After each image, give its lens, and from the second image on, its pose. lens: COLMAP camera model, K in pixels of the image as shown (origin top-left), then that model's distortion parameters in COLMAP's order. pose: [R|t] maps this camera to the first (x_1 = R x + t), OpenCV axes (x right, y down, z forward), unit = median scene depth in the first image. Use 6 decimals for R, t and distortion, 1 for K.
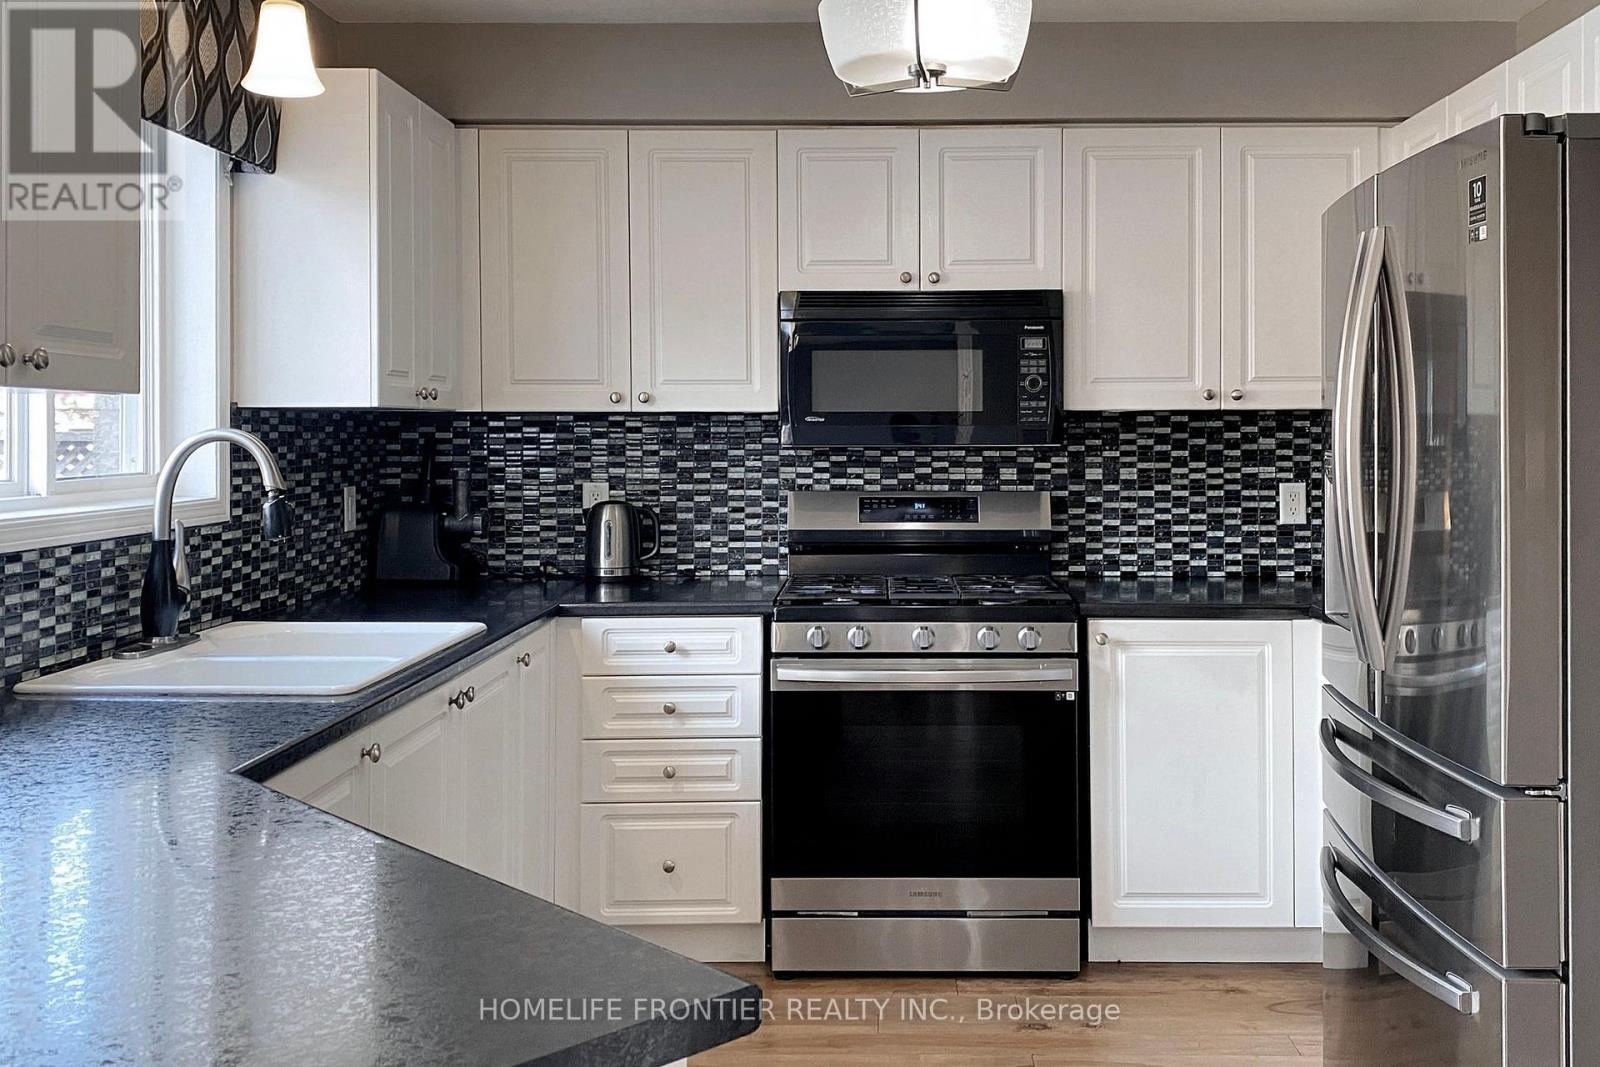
lens RADIAL K [[1067.4, 0, 828.4], [0, 1067.4, 469.9], [0, 0, 1]] dist [-0.052421, -0.001202]
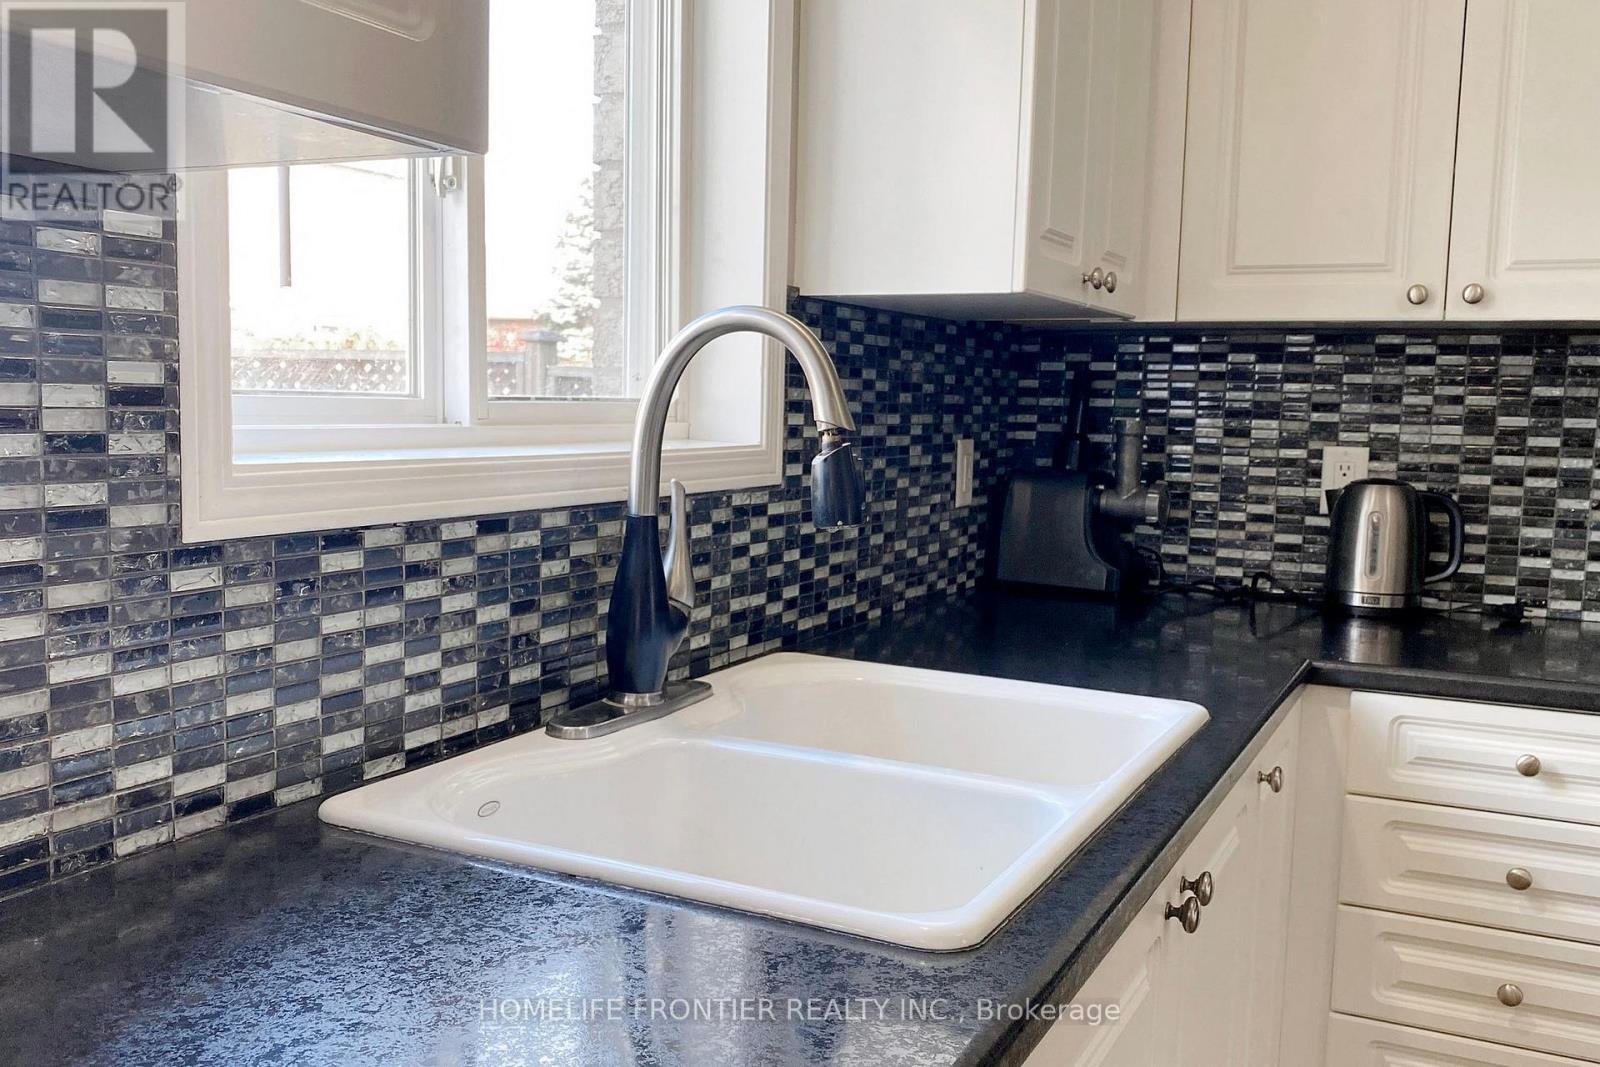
lens RADIAL K [[1523.5, 0, 799.7], [0, 1523.5, 503.6], [0, 0, 1]] dist [0.107858, -0.251784]
pose [[0.861419, 0.055325, -0.504873, -0.048061], [-0.030707, 0.997904, 0.056961, 0.003881], [0.506966, -0.033564, 0.861312, 0.101781]]
